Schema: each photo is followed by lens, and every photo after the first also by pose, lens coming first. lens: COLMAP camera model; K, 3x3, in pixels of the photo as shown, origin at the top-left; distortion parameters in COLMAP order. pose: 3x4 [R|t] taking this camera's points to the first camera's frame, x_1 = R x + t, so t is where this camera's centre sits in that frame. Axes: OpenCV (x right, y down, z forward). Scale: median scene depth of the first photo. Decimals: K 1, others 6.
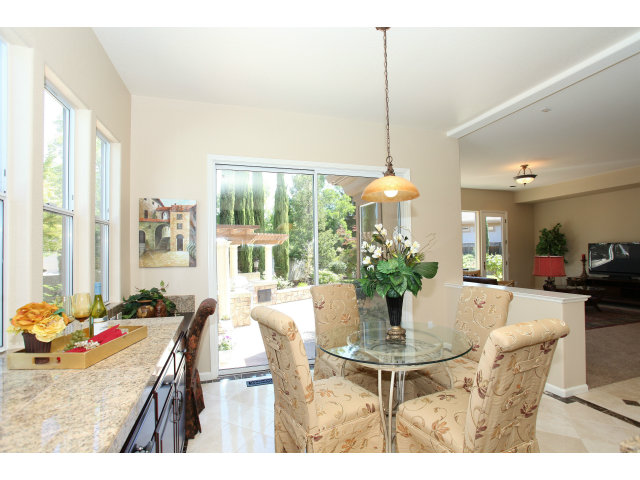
lens RADIAL K [[319.3, 0, 321.4], [0, 319.3, 247.4], [0, 0, 1]] dist [-0.064706, 0.025808]
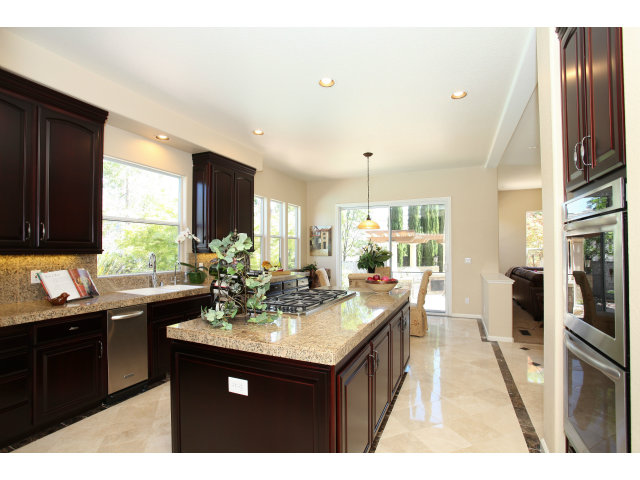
lens RADIAL K [[319.3, 0, 321.4], [0, 319.3, 247.4], [0, 0, 1]] dist [-0.064706, 0.025808]
pose [[0.756667, 0.007809, -0.653753, 1.038463], [-0.002676, 0.999957, 0.008848, -0.020457], [0.653795, -0.004945, 0.756656, -0.751136]]
